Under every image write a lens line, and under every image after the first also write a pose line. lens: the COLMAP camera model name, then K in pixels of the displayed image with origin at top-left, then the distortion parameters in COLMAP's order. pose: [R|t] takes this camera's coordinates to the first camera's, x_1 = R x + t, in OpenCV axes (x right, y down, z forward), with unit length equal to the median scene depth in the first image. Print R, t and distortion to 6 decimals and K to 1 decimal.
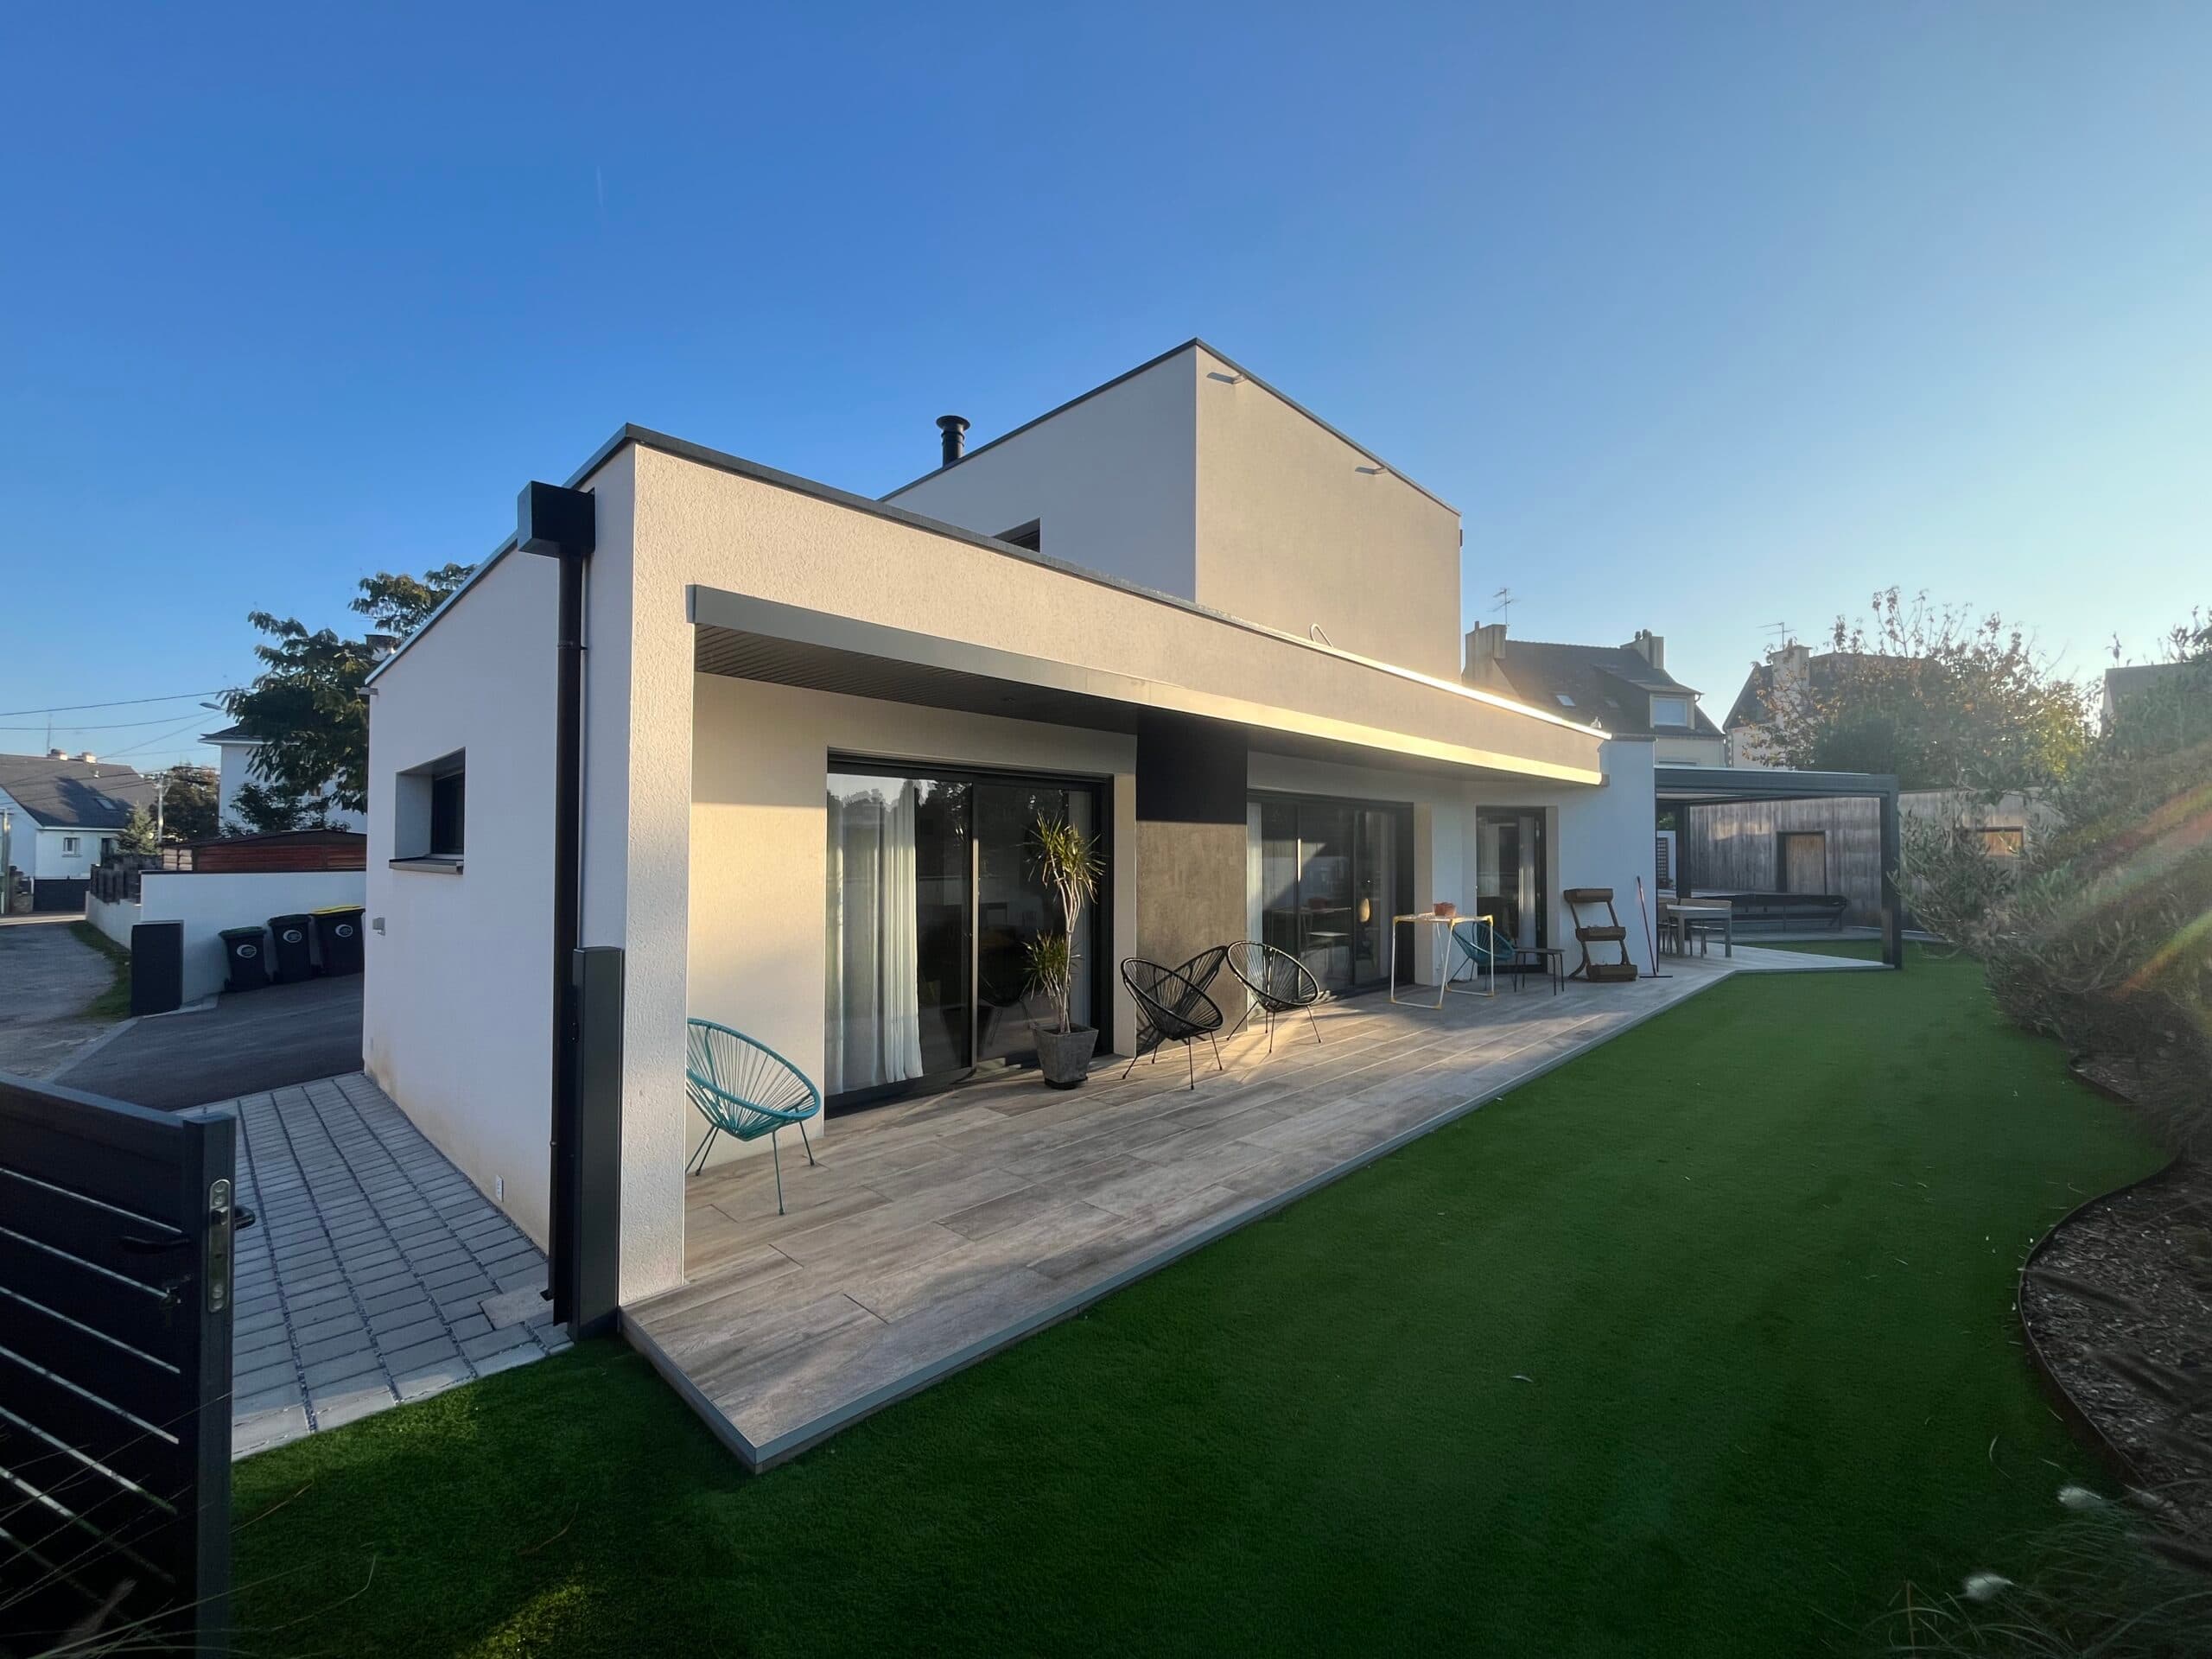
lens RADIAL K [[895.8, 0, 1103.6], [0, 895.8, 829.0], [0, 0, 1]] dist [-0.000109, -0.000112]
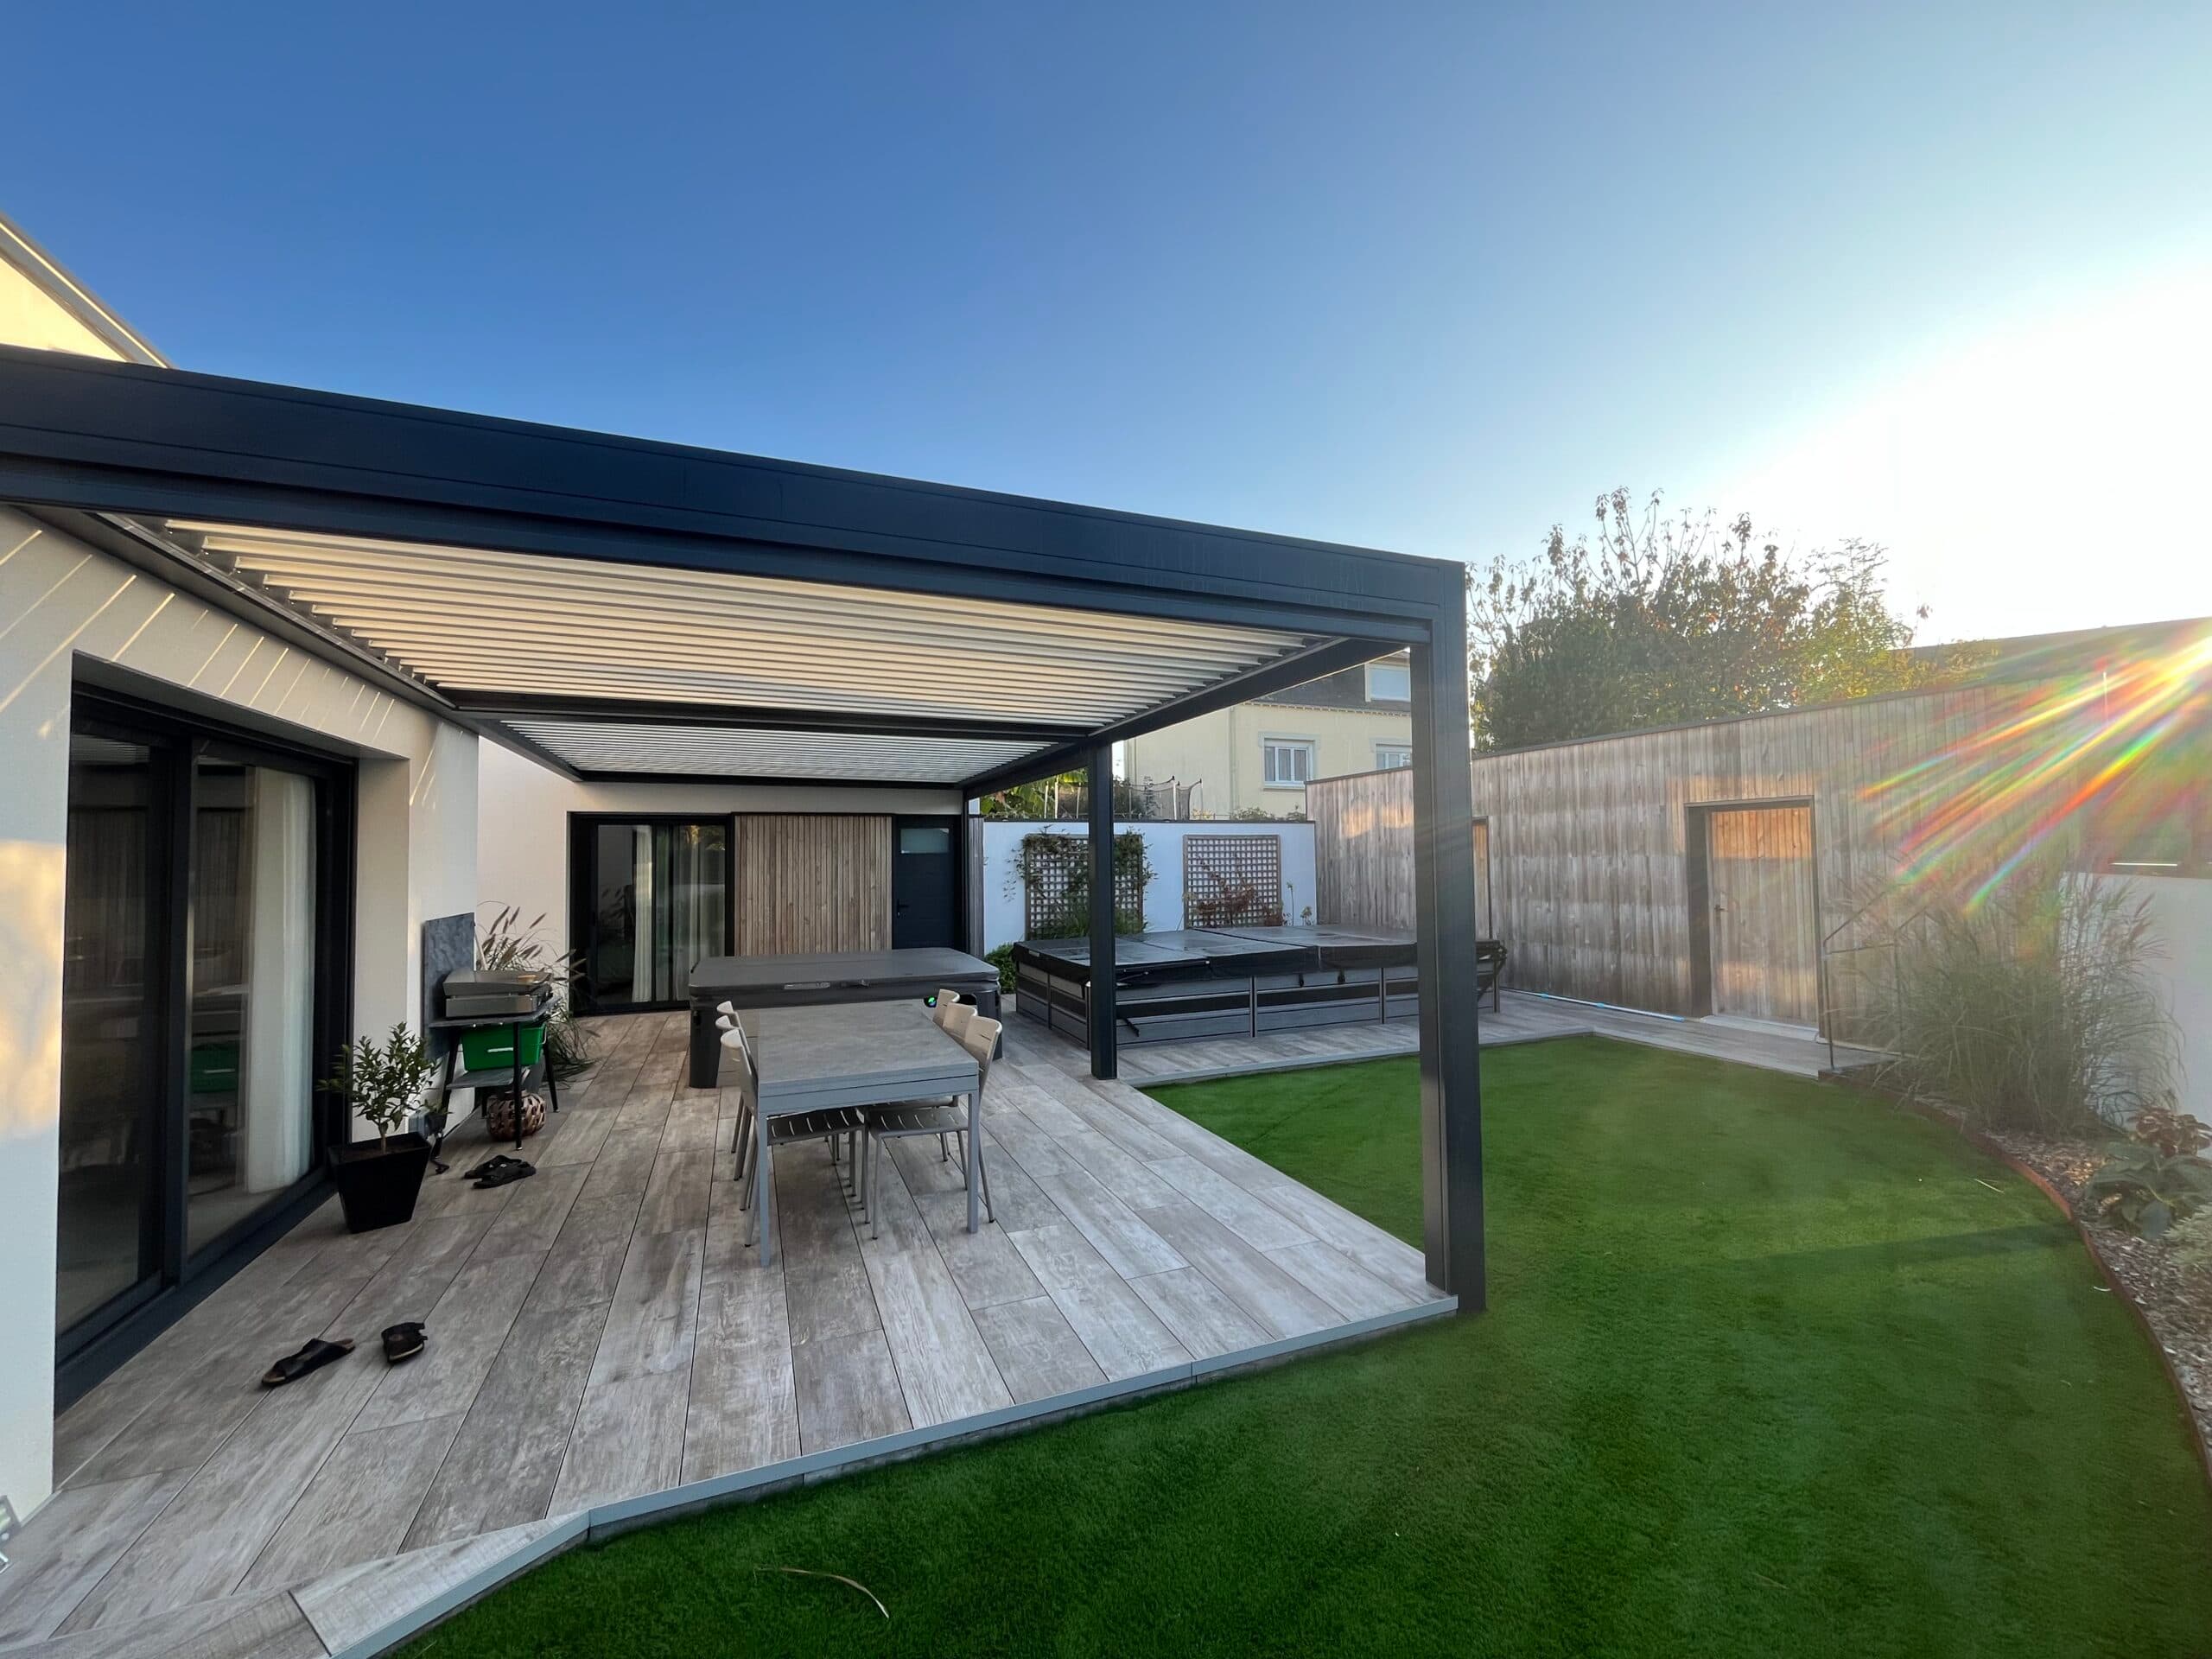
lens RADIAL K [[895.8, 0, 1103.6], [0, 895.8, 829.0], [0, 0, 1]] dist [-0.000109, -0.000112]
pose [[0.986661, -0.013788, 0.162206, 0.369179], [0.016054, 0.999791, -0.012663, 0.009551], [-0.161998, 0.015098, 0.986676, 0.378622]]
